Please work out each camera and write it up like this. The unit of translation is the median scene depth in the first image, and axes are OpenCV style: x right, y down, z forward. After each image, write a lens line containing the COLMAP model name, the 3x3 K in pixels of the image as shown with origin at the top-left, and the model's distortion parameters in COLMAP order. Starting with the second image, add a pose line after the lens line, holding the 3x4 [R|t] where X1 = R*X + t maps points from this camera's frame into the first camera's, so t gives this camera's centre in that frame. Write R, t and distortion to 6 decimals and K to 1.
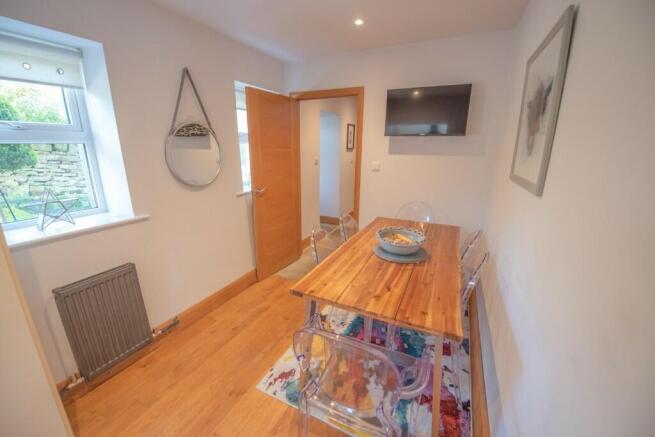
lens RADIAL K [[267.8, 0, 327.5], [0, 267.8, 218.5], [0, 0, 1]] dist [-0.022274, -0.000130]
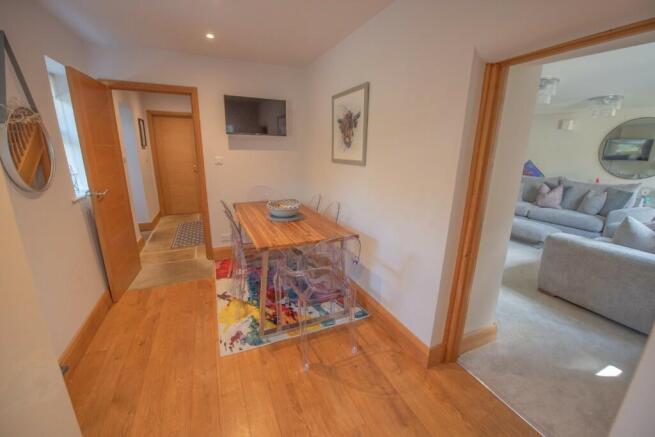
lens RADIAL K [[267.8, 0, 327.5], [0, 267.8, 218.5], [0, 0, 1]] dist [-0.022274, -0.000130]
pose [[0.637468, -0.191443, 0.746313, -0.529691], [0.189102, 0.977886, 0.089323, 0.041392], [-0.746910, 0.084189, 0.659574, -0.088220]]
